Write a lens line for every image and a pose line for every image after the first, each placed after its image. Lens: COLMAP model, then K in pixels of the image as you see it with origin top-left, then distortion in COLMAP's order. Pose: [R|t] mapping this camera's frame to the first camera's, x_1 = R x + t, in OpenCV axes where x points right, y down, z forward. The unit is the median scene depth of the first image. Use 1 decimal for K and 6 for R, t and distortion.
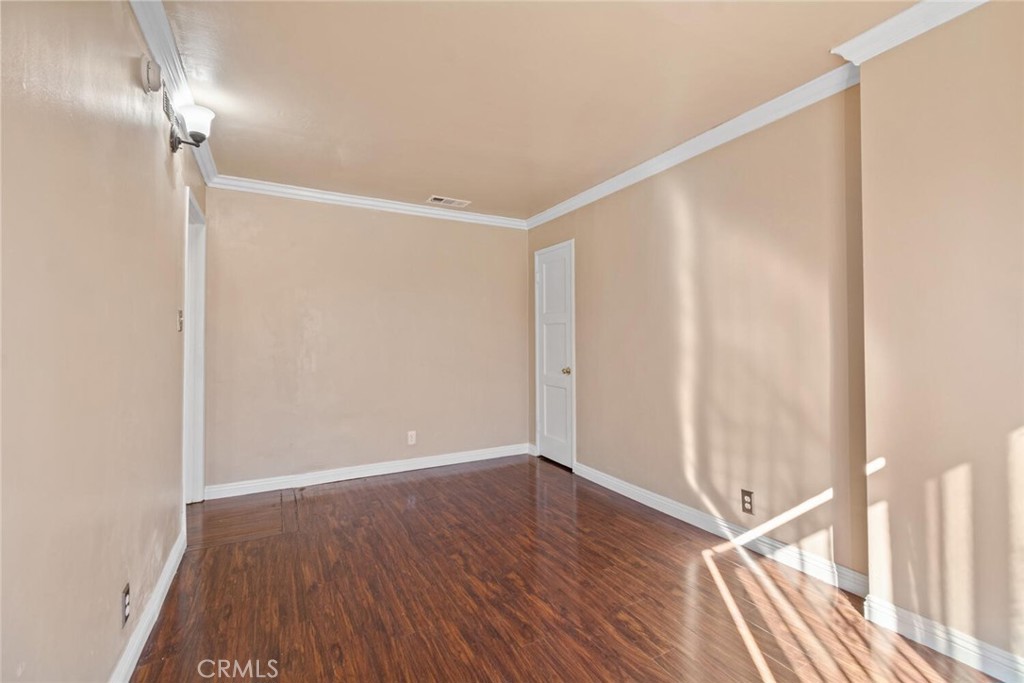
lens RADIAL K [[448.7, 0, 546.8], [0, 448.7, 336.8], [0, 0, 1]] dist [0.003857, 0.000437]
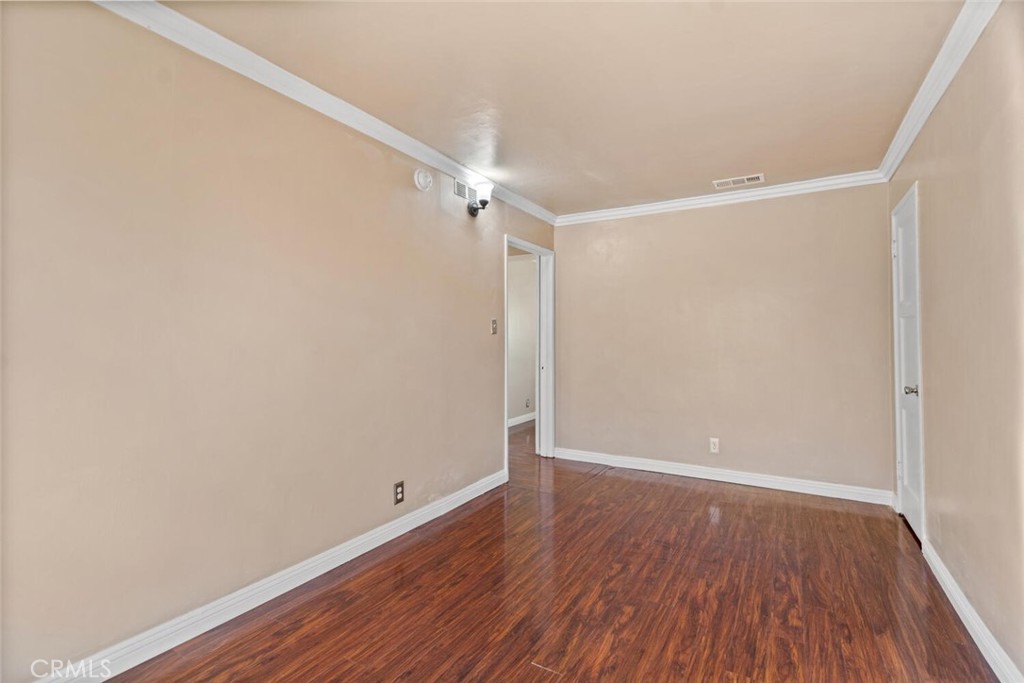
lens RADIAL K [[456.3, 0, 552.5], [0, 456.3, 329.7], [0, 0, 1]] dist [0.012362, -0.000243]
pose [[0.520401, -0.015205, -0.853787, 0.519039], [0.001677, 0.999858, -0.016784, 0.002058], [0.853921, 0.007303, 0.520352, 0.341221]]
